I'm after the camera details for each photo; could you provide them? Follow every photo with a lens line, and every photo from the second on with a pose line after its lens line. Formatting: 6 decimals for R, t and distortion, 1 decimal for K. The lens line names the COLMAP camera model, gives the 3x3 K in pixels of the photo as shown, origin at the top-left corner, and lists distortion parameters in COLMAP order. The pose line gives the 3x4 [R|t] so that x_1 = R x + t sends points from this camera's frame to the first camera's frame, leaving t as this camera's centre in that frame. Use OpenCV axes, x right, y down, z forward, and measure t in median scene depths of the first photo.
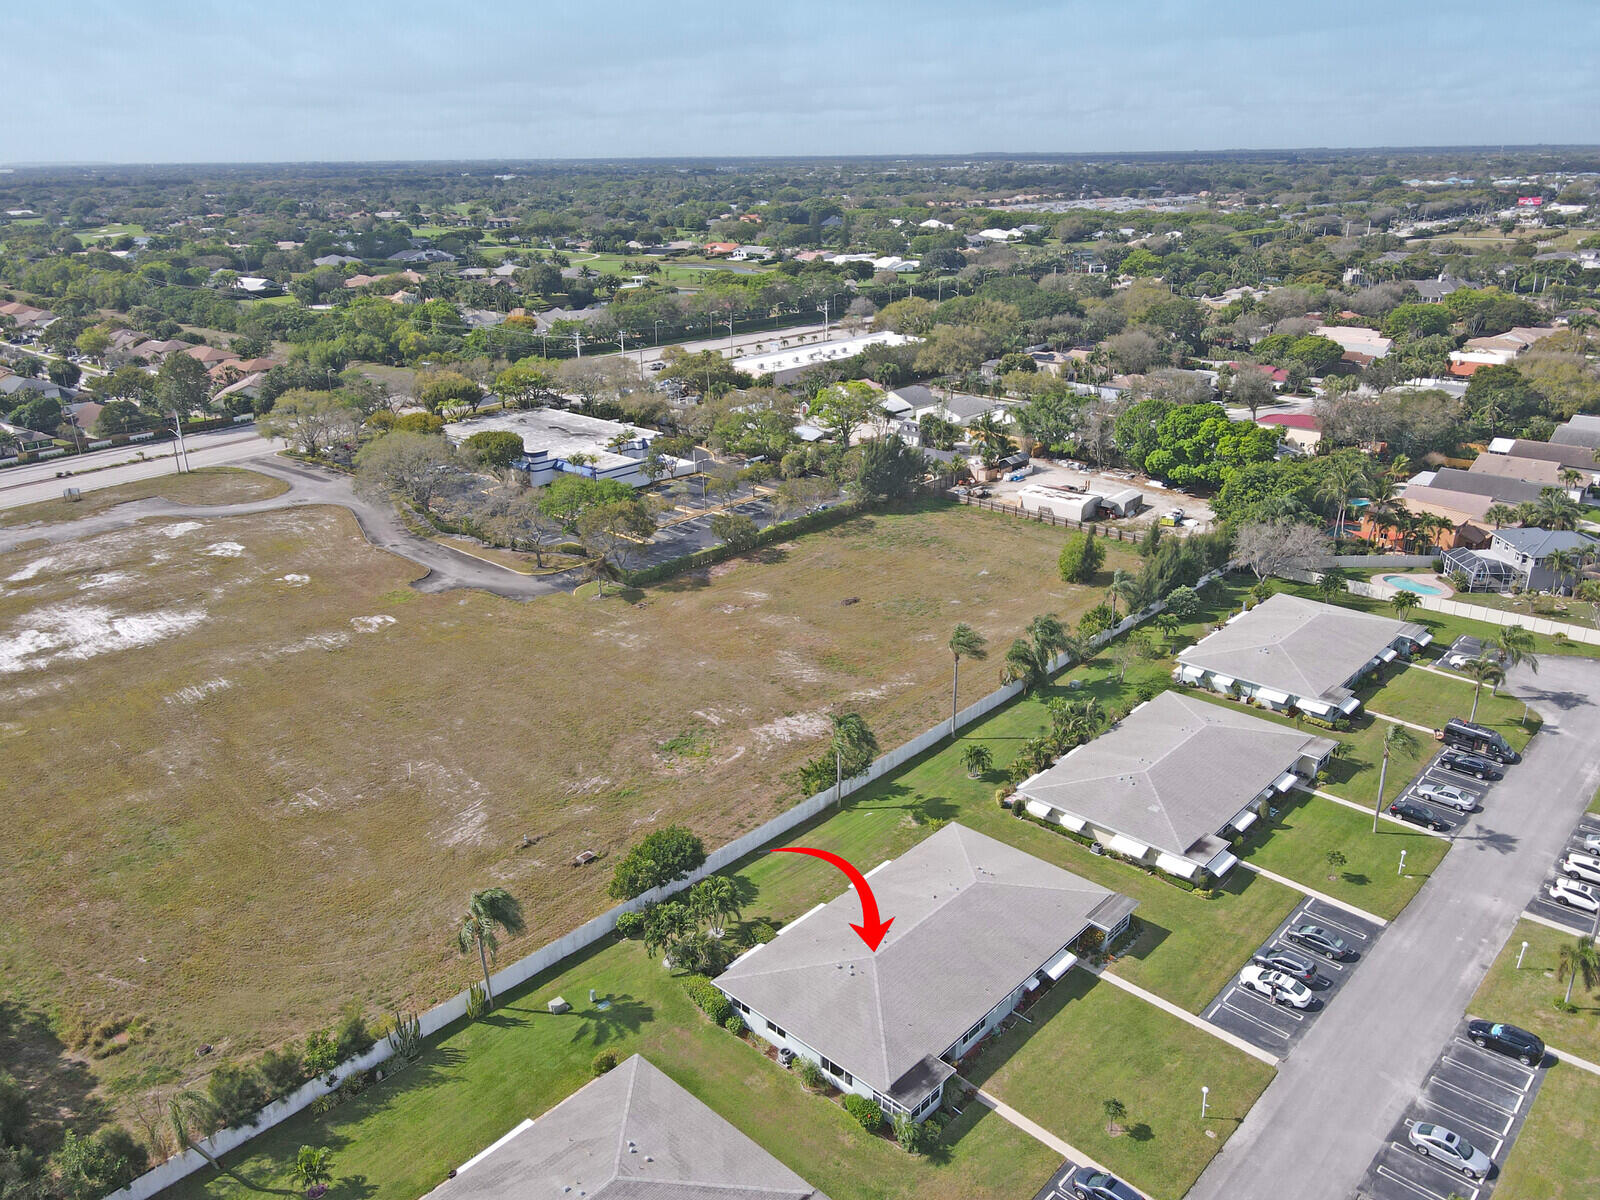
lens RADIAL K [[1173.0, 0, 800.0], [0, 1173.0, 600.0], [0, 0, 1]] dist [0.004803, 0.028861]
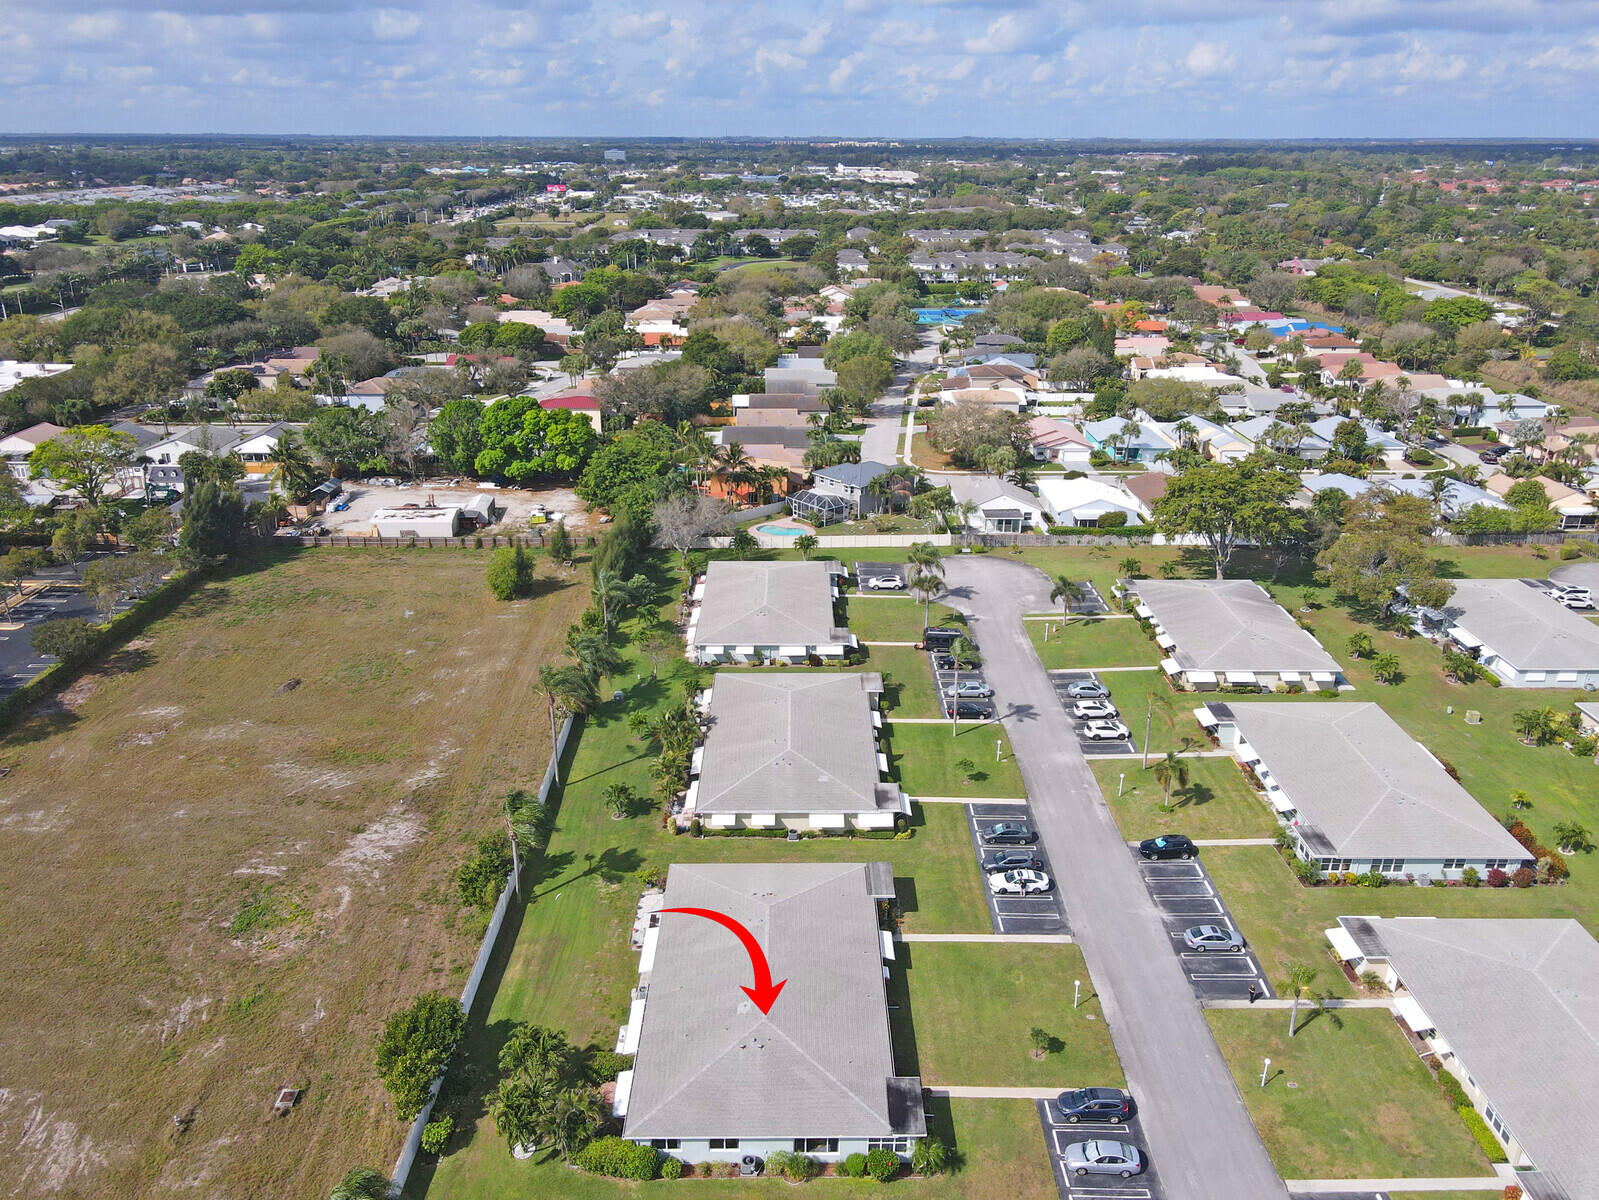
lens RADIAL K [[1213.7, 0, 799.5], [0, 1213.7, 600.0], [0, 0, 1]] dist [-0.003554, 0.033288]
pose [[0.726304, -0.236016, 0.645584, -0.246469], [0.236095, 0.967722, 0.088169, -0.049781], [-0.645555, 0.088382, 0.758582, 0.124897]]
